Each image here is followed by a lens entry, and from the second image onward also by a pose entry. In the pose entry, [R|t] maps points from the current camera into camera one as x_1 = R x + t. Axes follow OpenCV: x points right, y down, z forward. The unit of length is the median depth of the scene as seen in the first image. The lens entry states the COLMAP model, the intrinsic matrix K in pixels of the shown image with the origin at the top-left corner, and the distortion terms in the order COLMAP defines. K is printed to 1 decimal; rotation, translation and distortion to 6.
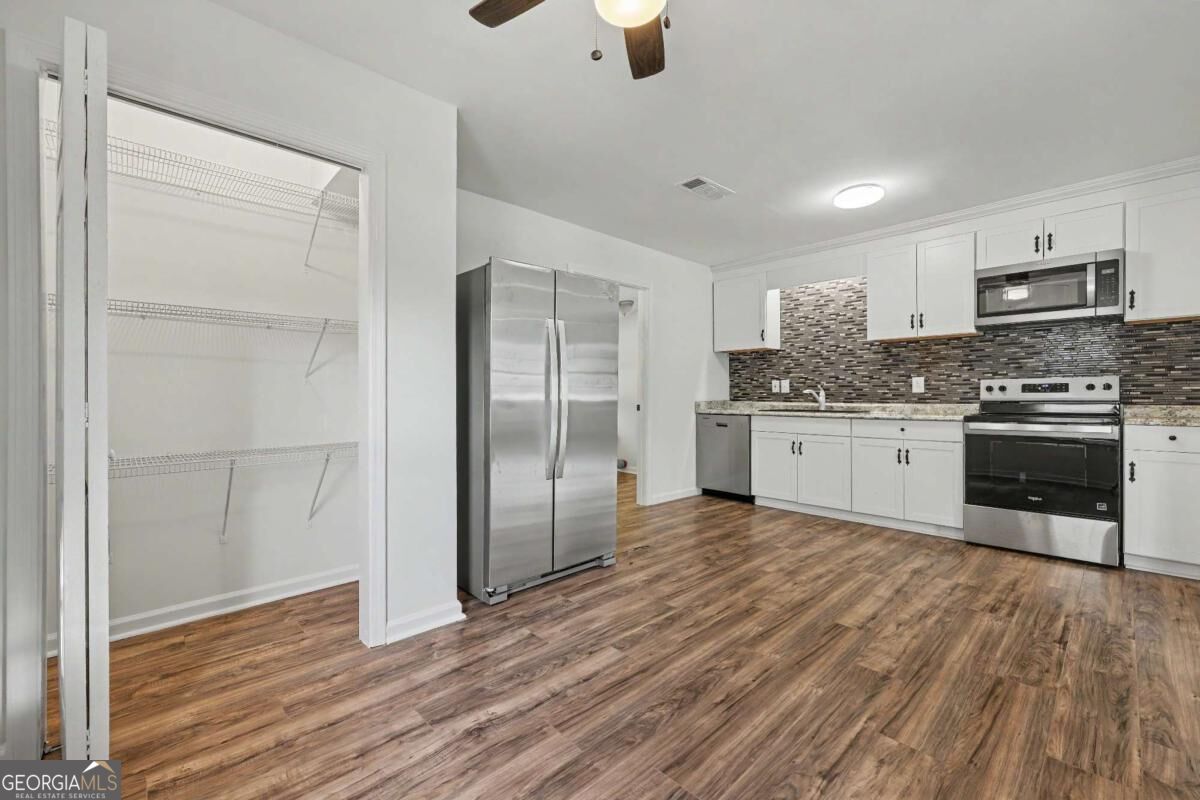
lens RADIAL K [[481.0, 0, 594.9], [0, 481.0, 396.4], [0, 0, 1]] dist [0.003912, 0.000342]
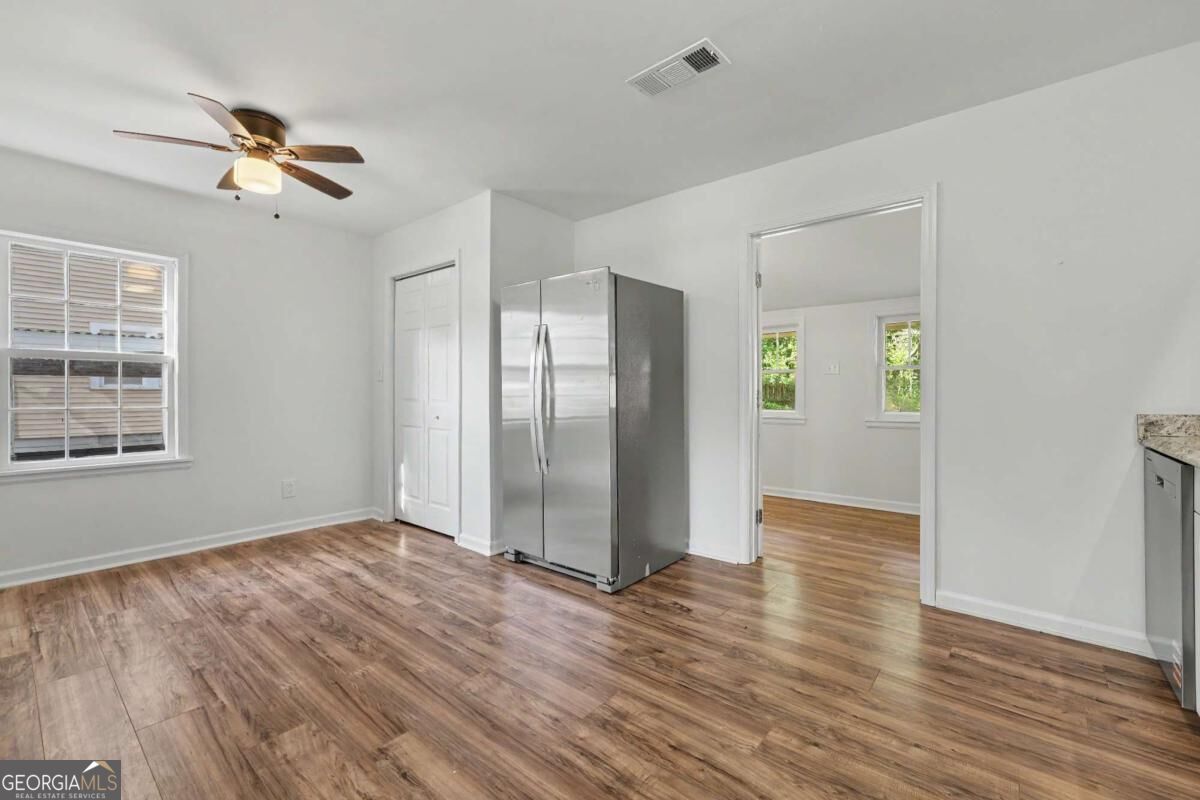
lens RADIAL K [[505.3, 0, 613.1], [0, 505.3, 355.6], [0, 0, 1]] dist [0.003021, -0.000213]
pose [[0.132339, -0.072306, -0.988564, 1.477130], [-0.001669, 0.997318, -0.073170, -0.009429], [0.991203, 0.011334, 0.131863, 1.364082]]
